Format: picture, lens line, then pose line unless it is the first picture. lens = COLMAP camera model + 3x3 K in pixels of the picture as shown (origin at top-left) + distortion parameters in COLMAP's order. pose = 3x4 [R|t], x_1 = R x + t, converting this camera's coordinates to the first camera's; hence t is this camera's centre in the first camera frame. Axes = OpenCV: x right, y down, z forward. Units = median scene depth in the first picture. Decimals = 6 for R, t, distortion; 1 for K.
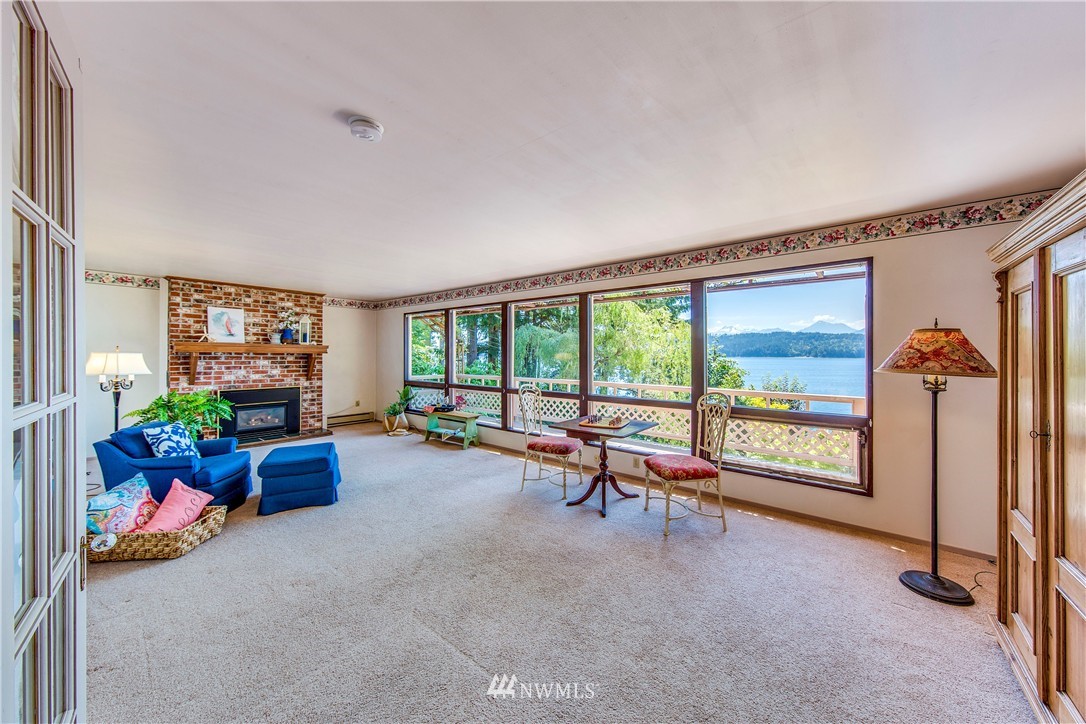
lens RADIAL K [[390.3, 0, 543.0], [0, 390.3, 362.0], [0, 0, 1]] dist [0.000260, 0.000014]
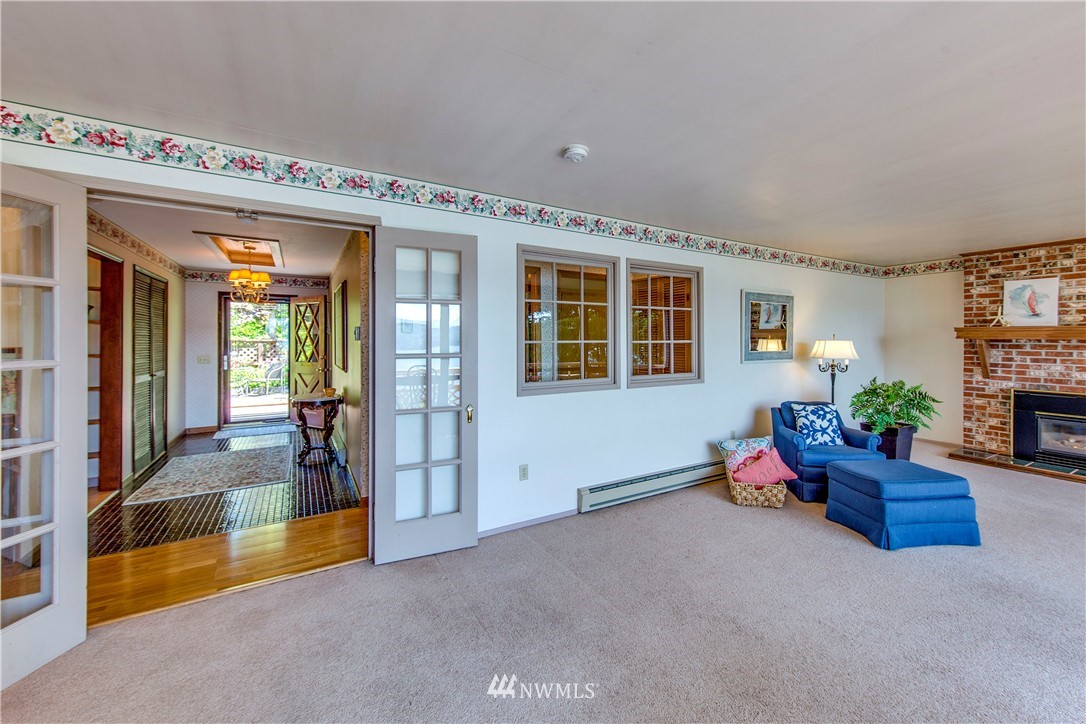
lens RADIAL K [[407.7, 0, 544.8], [0, 407.7, 339.7], [0, 0, 1]] dist [0.000382, 0.000050]
pose [[-0.345556, -0.002746, -0.938394, 0.237724], [-0.021052, 0.999767, 0.004827, -0.008196], [0.938162, 0.021423, -0.345533, 0.415032]]
